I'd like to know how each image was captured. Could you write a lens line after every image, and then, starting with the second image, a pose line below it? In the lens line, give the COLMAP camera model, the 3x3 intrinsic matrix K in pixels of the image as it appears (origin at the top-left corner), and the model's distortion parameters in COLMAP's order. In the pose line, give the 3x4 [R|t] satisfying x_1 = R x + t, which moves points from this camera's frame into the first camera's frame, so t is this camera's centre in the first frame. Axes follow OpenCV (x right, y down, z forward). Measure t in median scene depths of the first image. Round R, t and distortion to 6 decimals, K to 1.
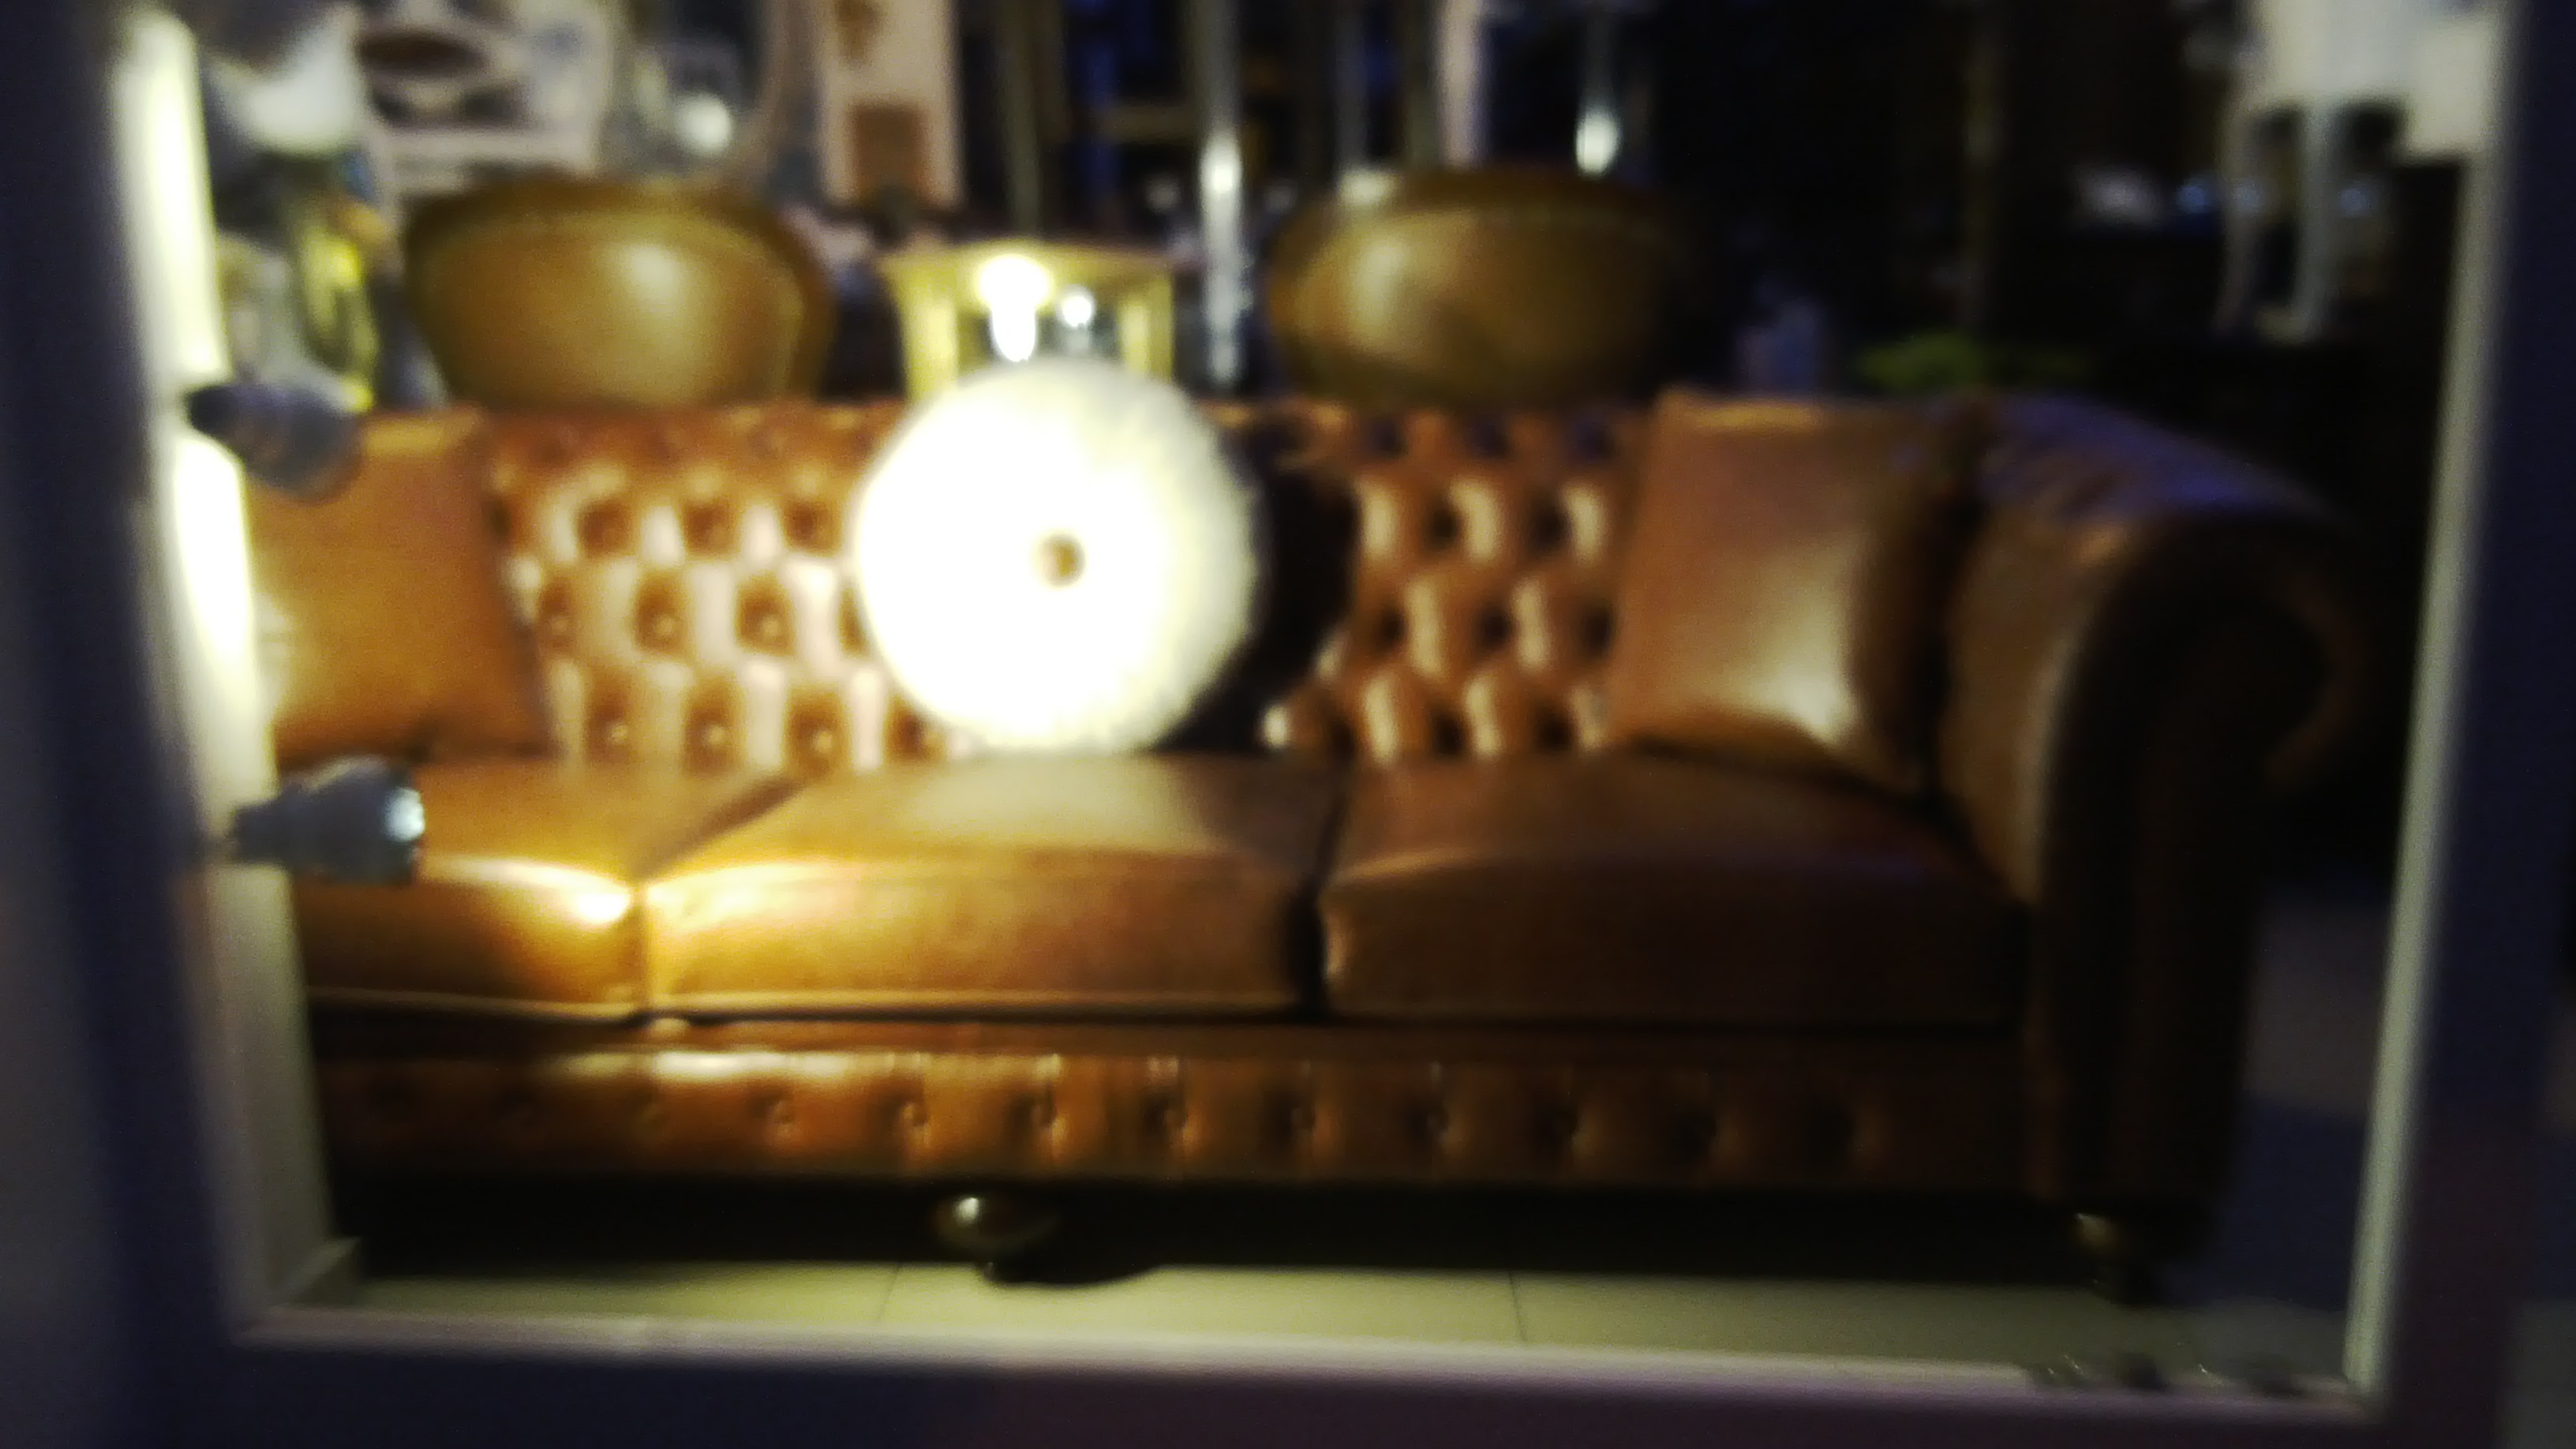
lens RADIAL K [[2284.3, 0, 1281.4], [0, 2284.3, 730.7], [0, 0, 1]] dist [0.019630, -0.026006]
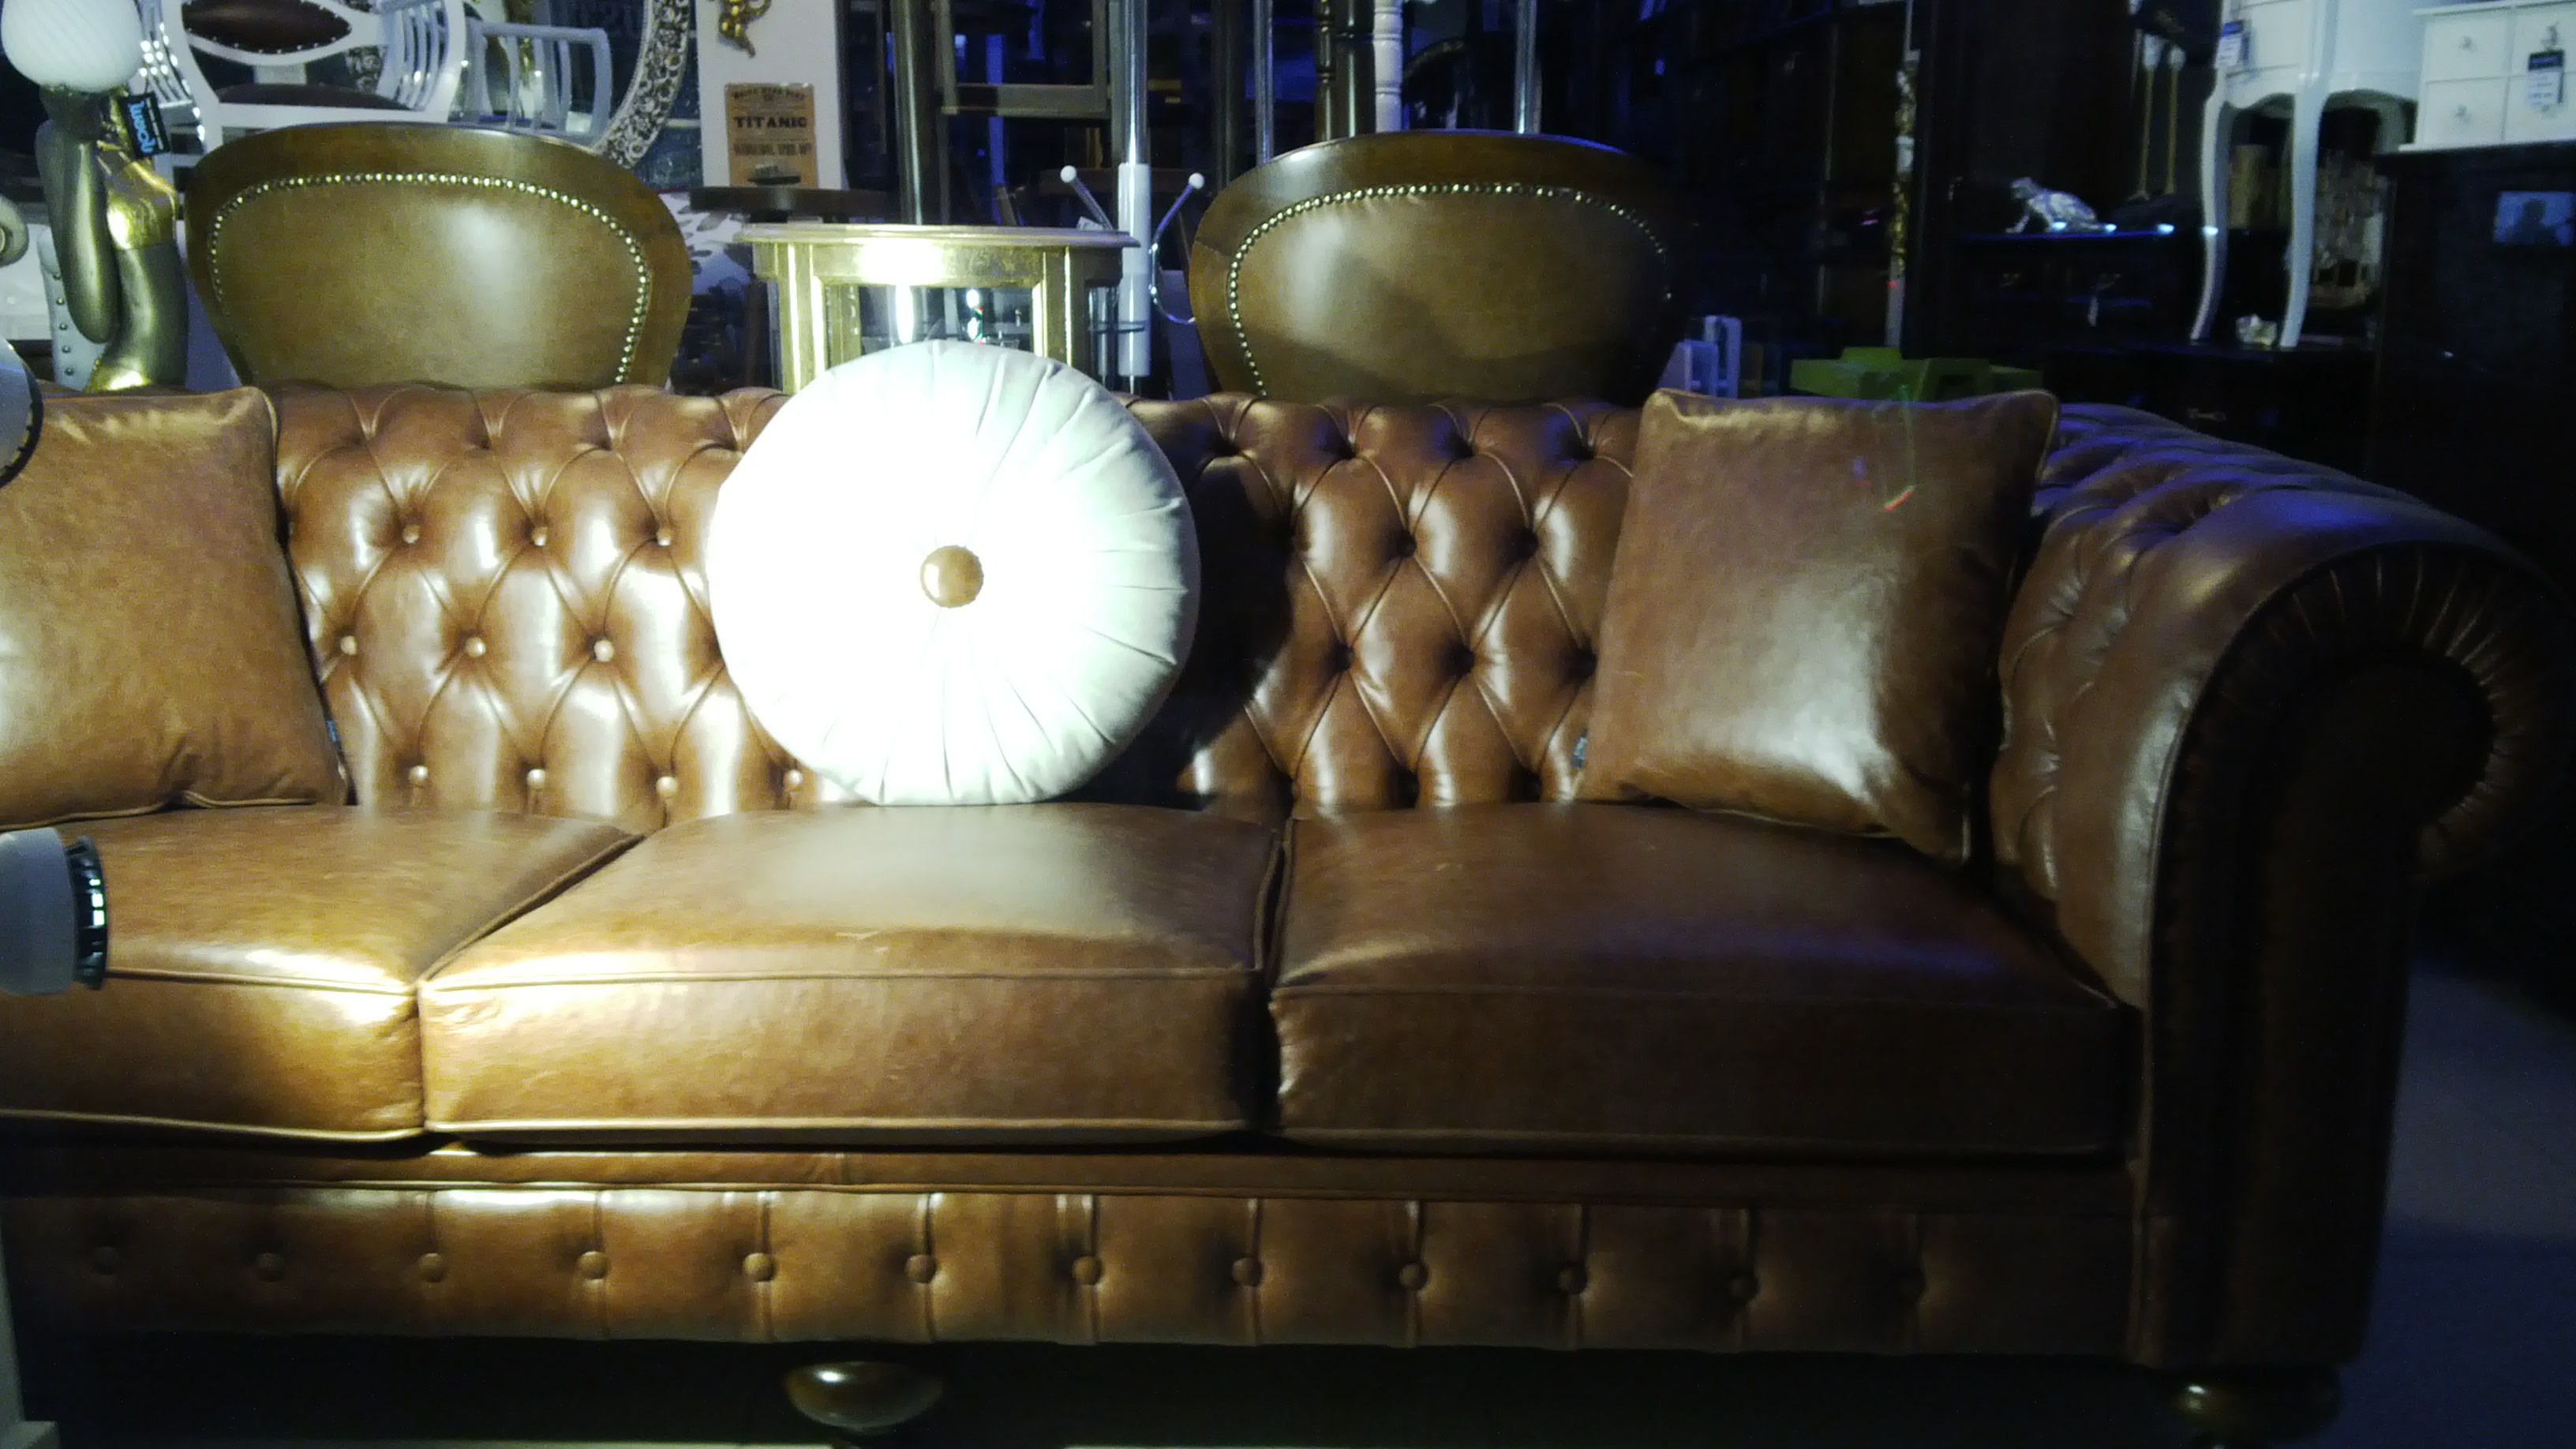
lens RADIAL K [[2284.3, 0, 1302.0], [0, 2284.3, 714.2], [0, 0, 1]] dist [0.019630, -0.026006]
pose [[0.998361, 0.007026, 0.056797, -0.014382], [-0.006244, 0.999883, -0.013943, -0.012174], [-0.056889, 0.013565, 0.998288, 0.144100]]
